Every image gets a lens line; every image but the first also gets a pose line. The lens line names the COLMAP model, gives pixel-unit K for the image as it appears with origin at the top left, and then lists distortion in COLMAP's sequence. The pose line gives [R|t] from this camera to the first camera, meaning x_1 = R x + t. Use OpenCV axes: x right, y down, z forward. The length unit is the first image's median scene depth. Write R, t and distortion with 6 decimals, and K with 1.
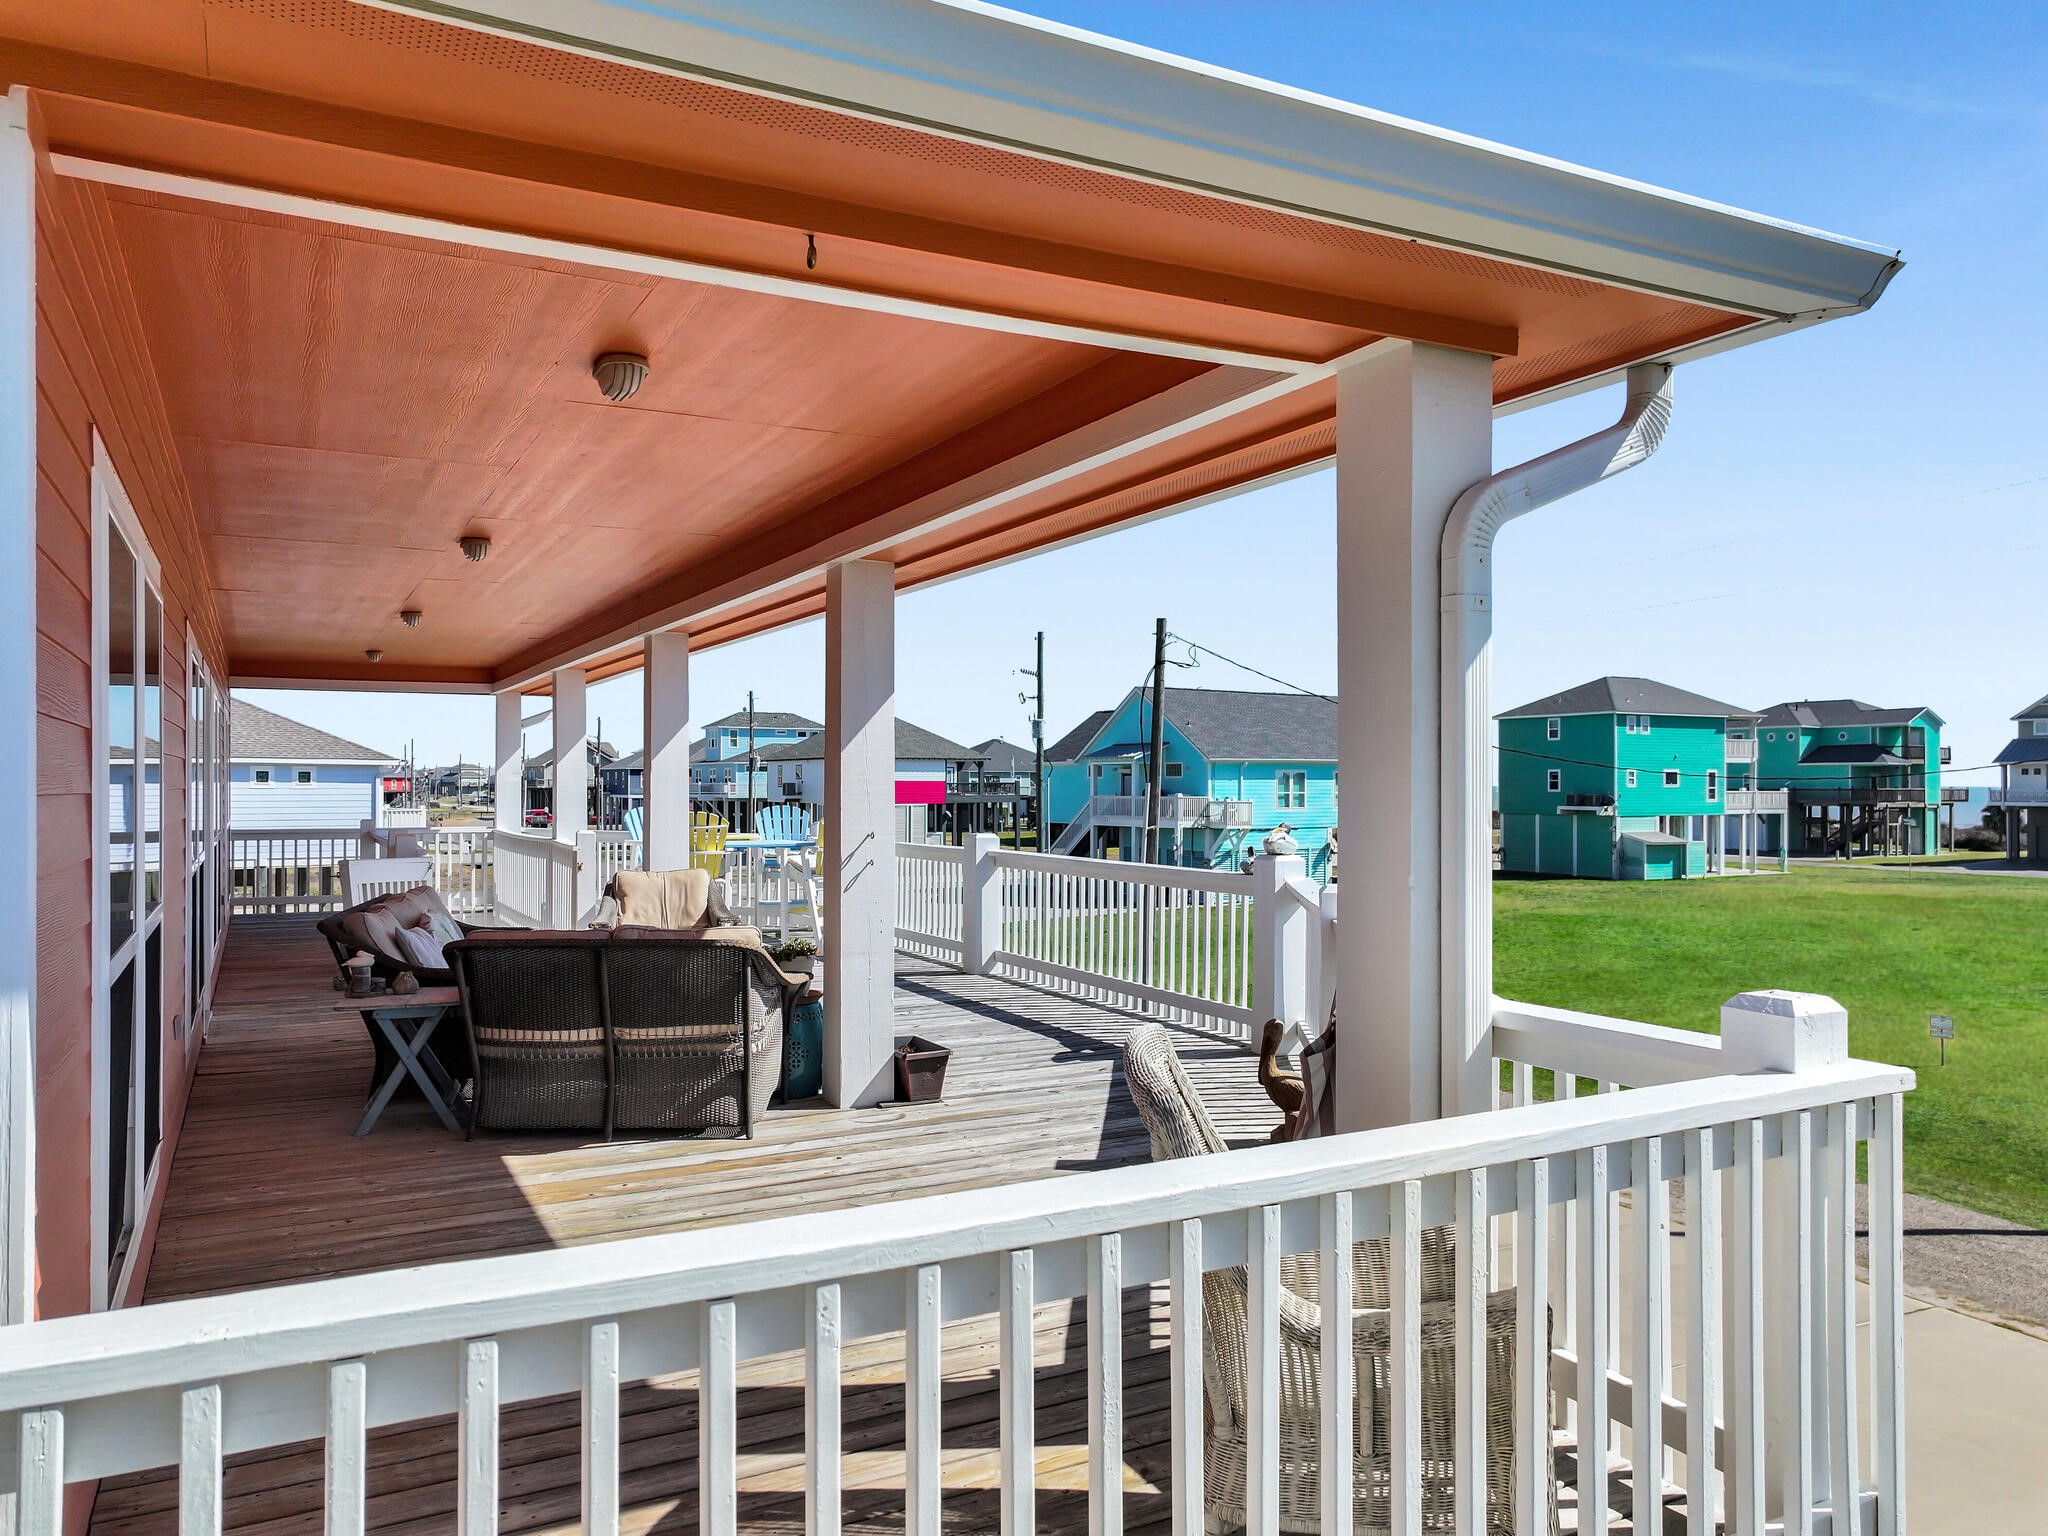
lens RADIAL K [[1455.1, 0, 1031.7], [0, 1455.1, 769.1], [0, 0, 1]] dist [0.006739, 0.008315]
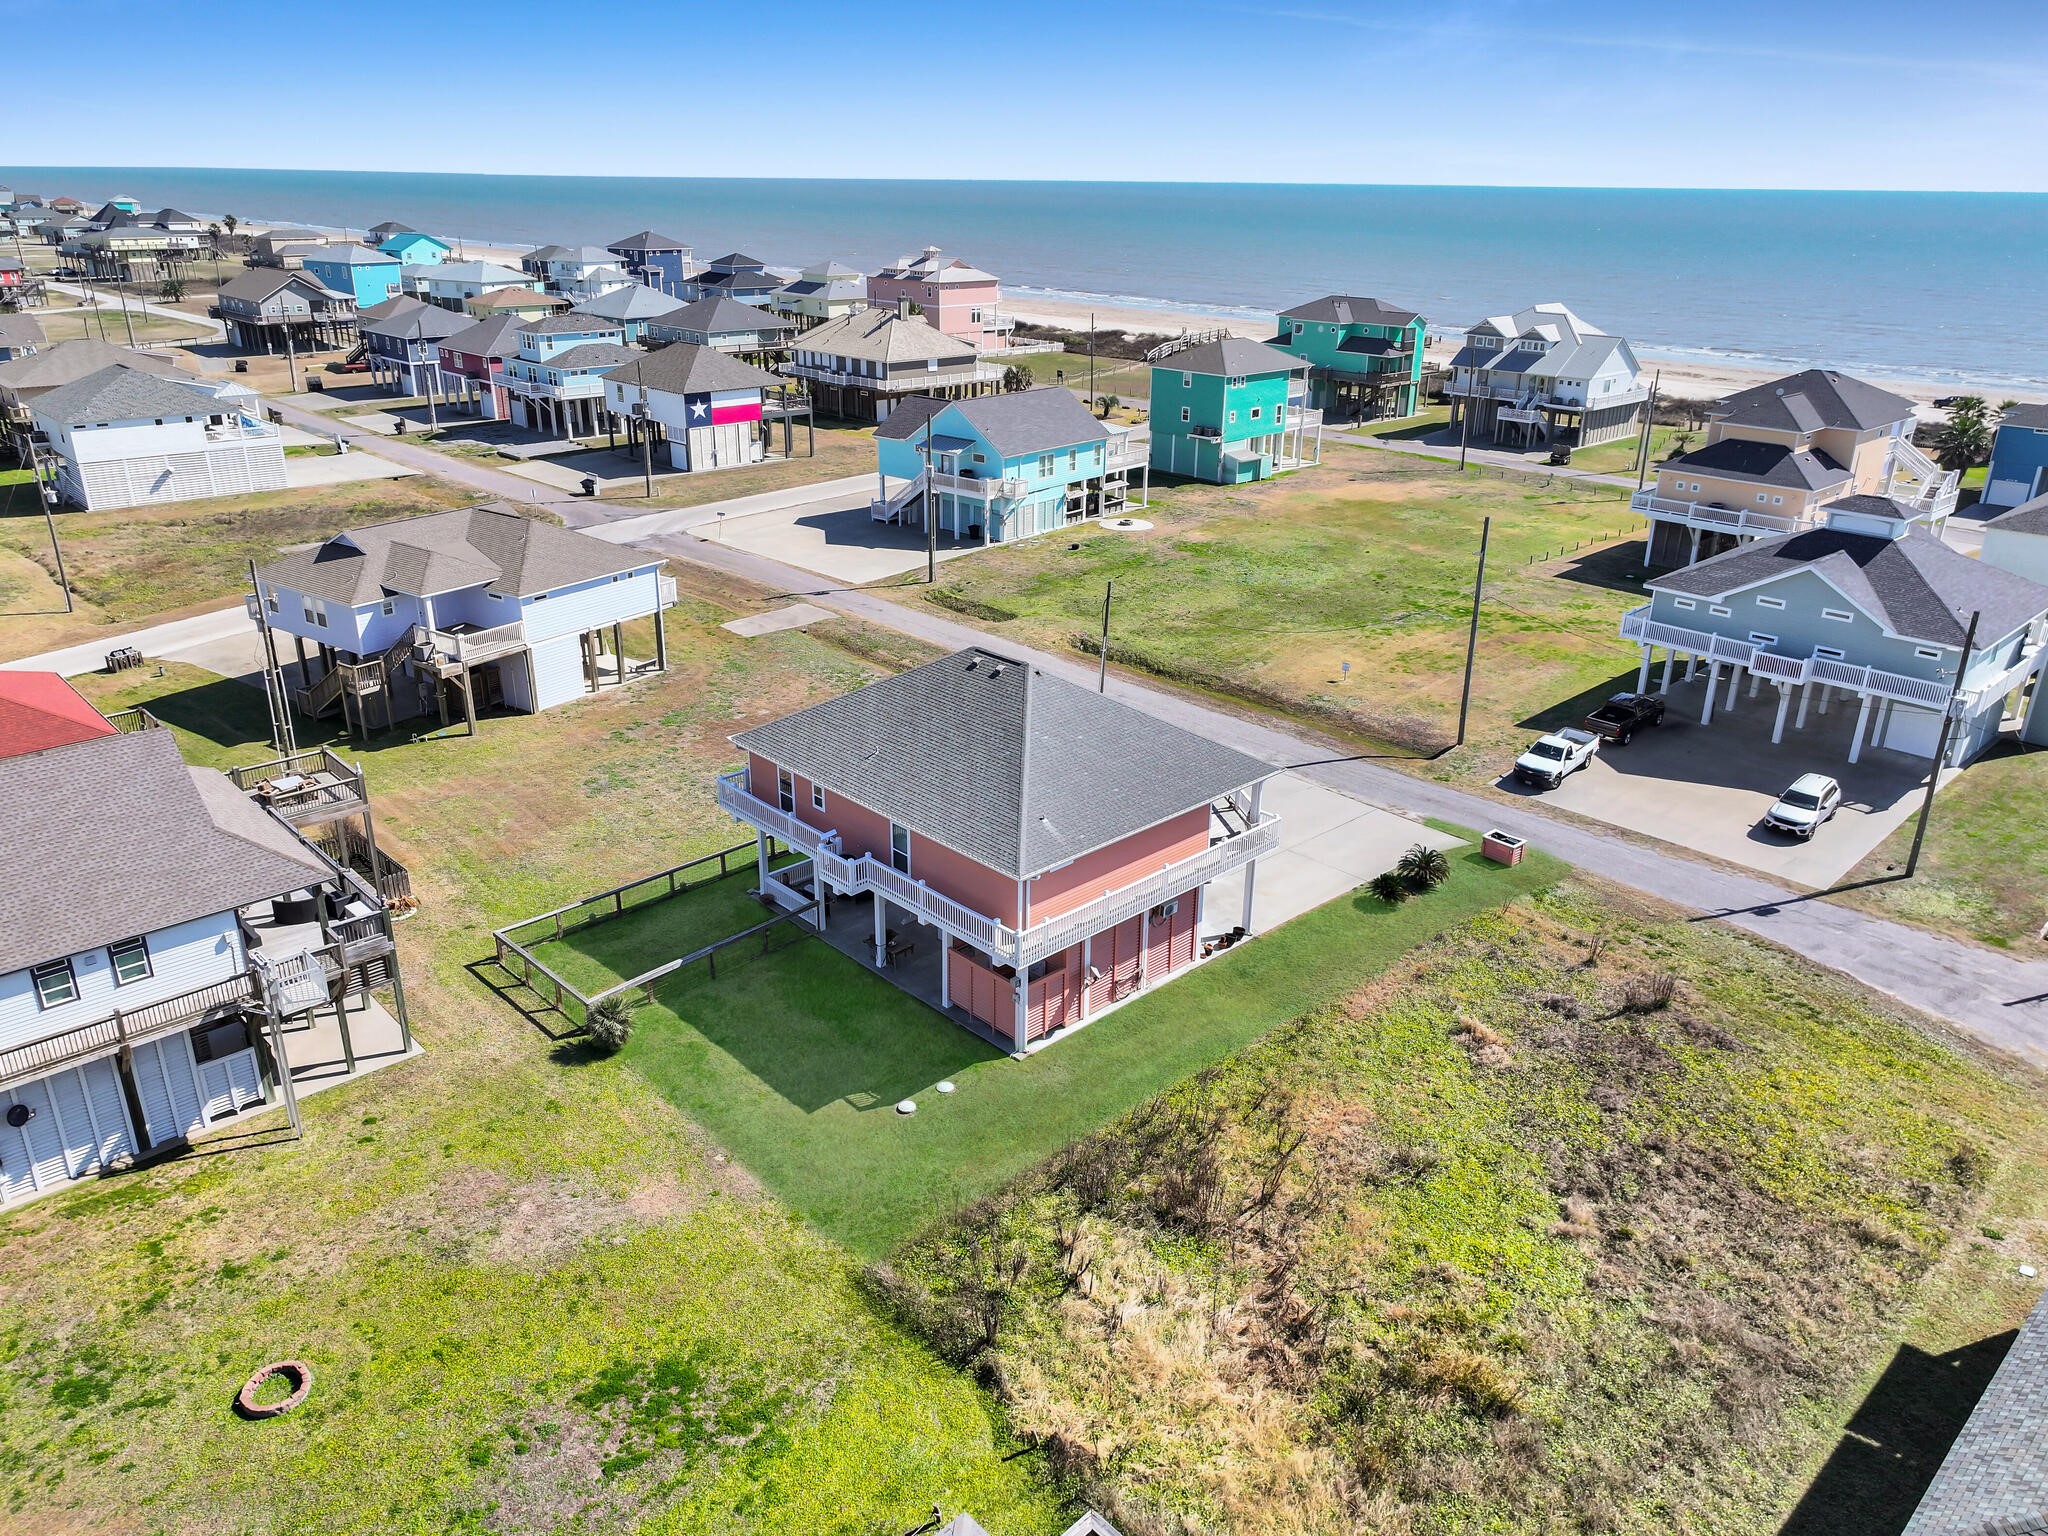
lens RADIAL K [[1455.1, 0, 1031.7], [0, 1455.1, 769.1], [0, 0, 1]] dist [0.006739, 0.008315]
pose [[0.961313, -0.093880, 0.258965, -0.312679], [-0.014783, 0.921193, 0.388826, -0.326230], [-0.275060, -0.377612, 0.884167, -0.618811]]
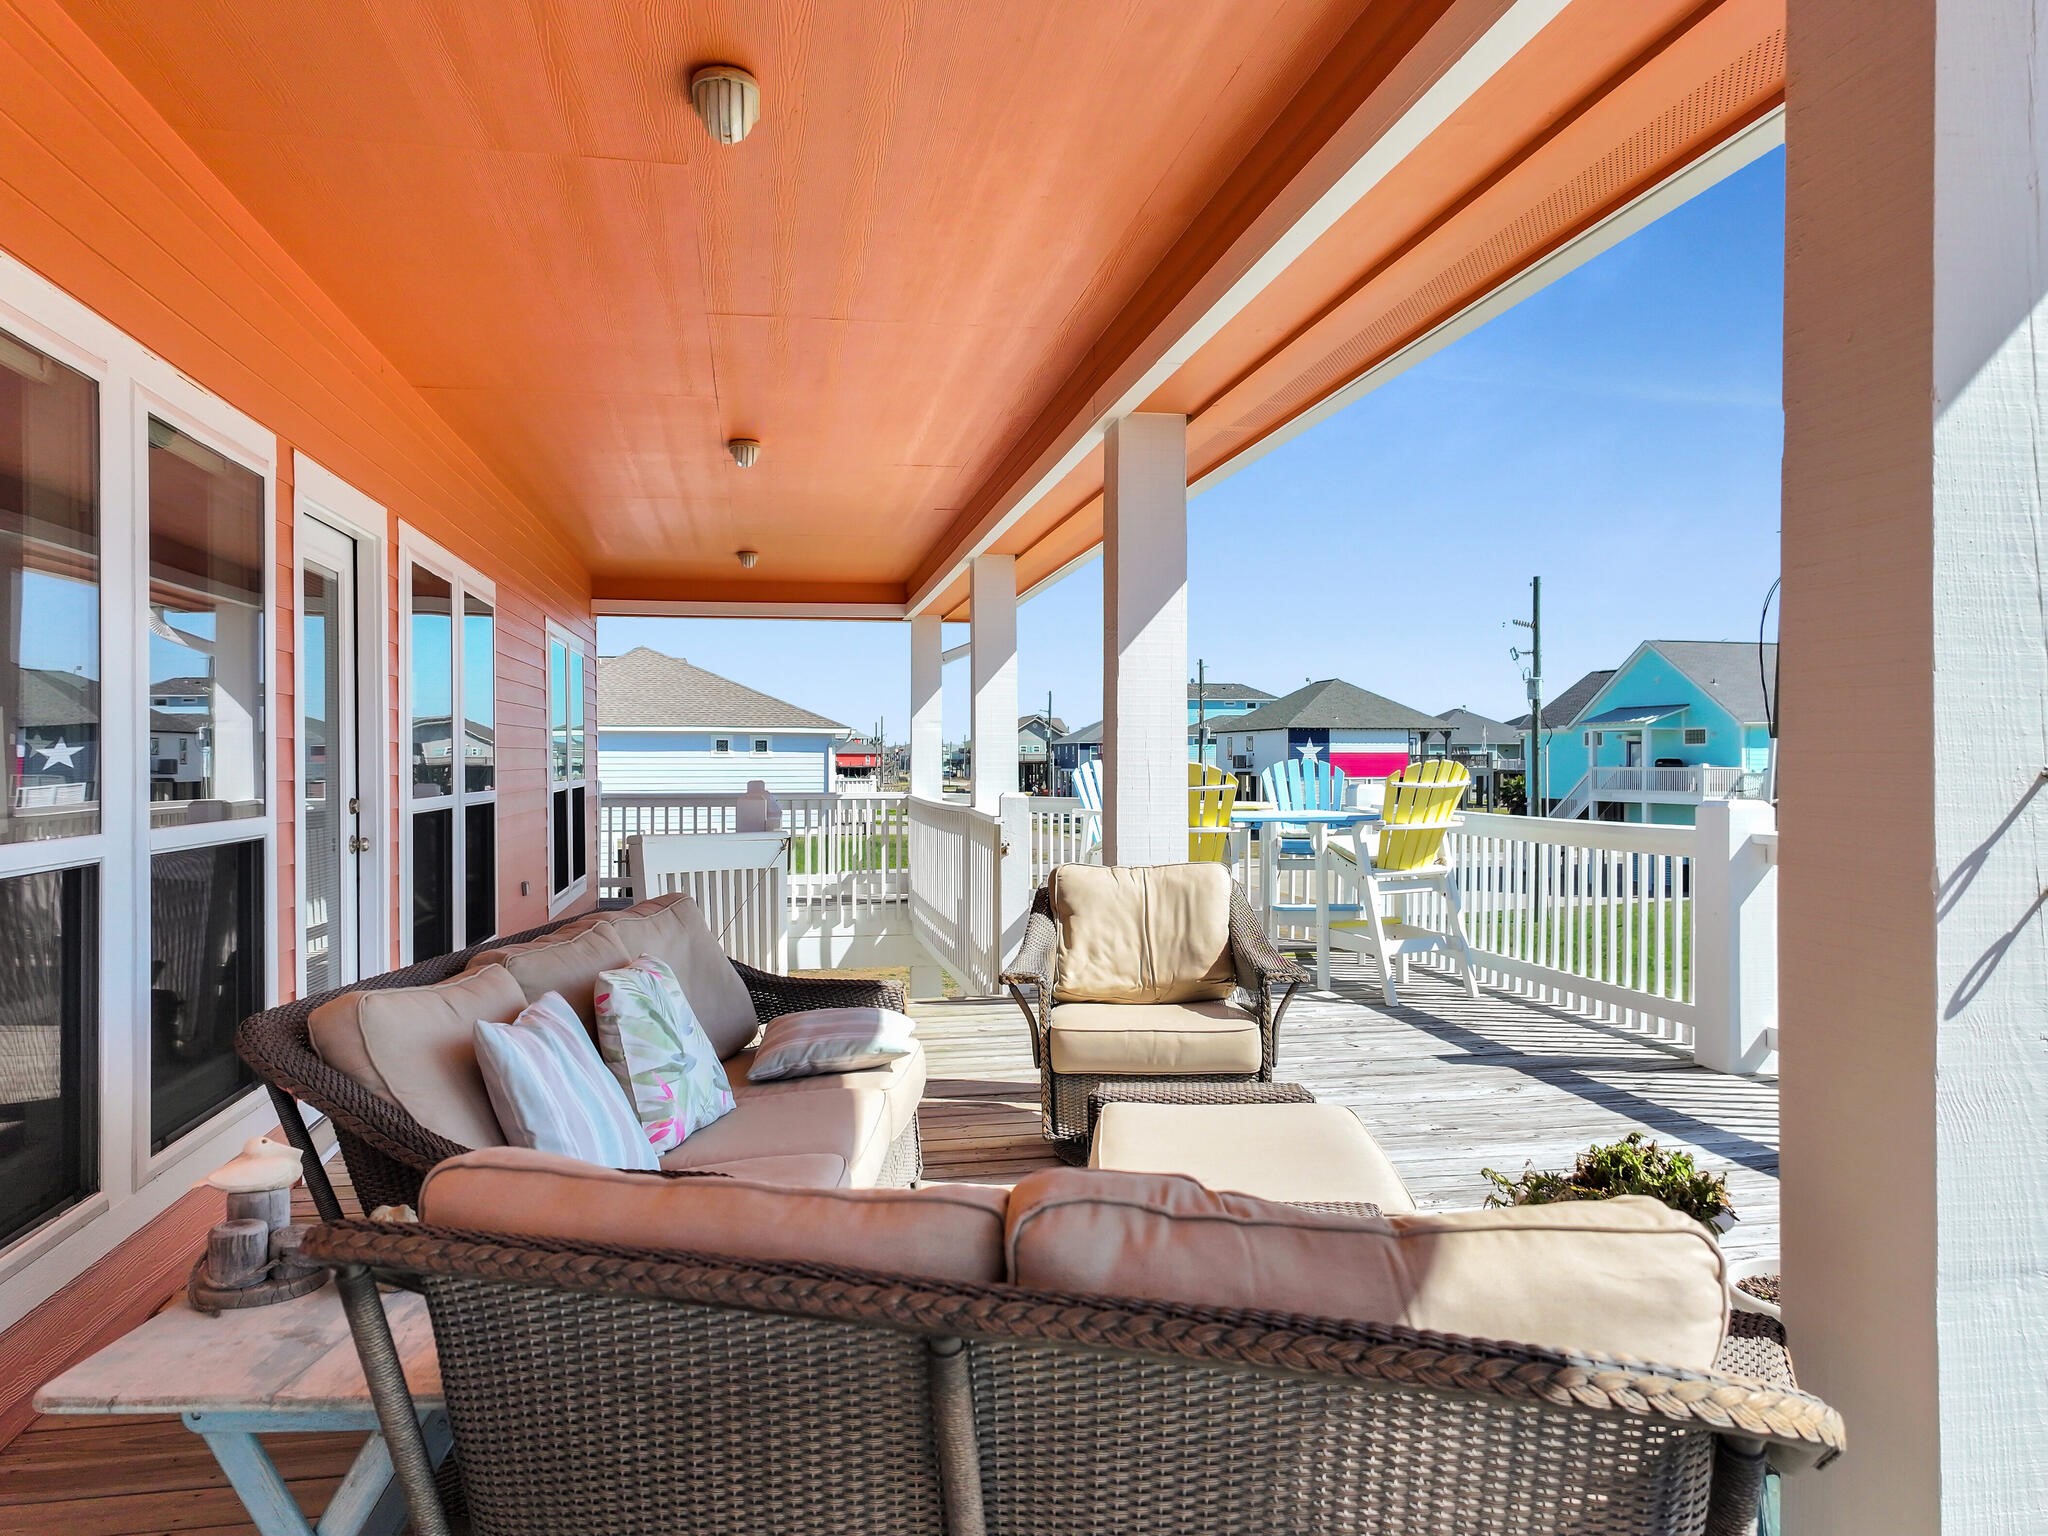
lens RADIAL K [[1455.1, 0, 1031.7], [0, 1455.1, 769.1], [0, 0, 1]] dist [0.006739, 0.008315]
pose [[0.954665, -0.001002, -0.297682, -0.019902], [0.006018, 0.999855, 0.015934, 0.003950], [0.297623, -0.017003, 0.954532, 0.072053]]
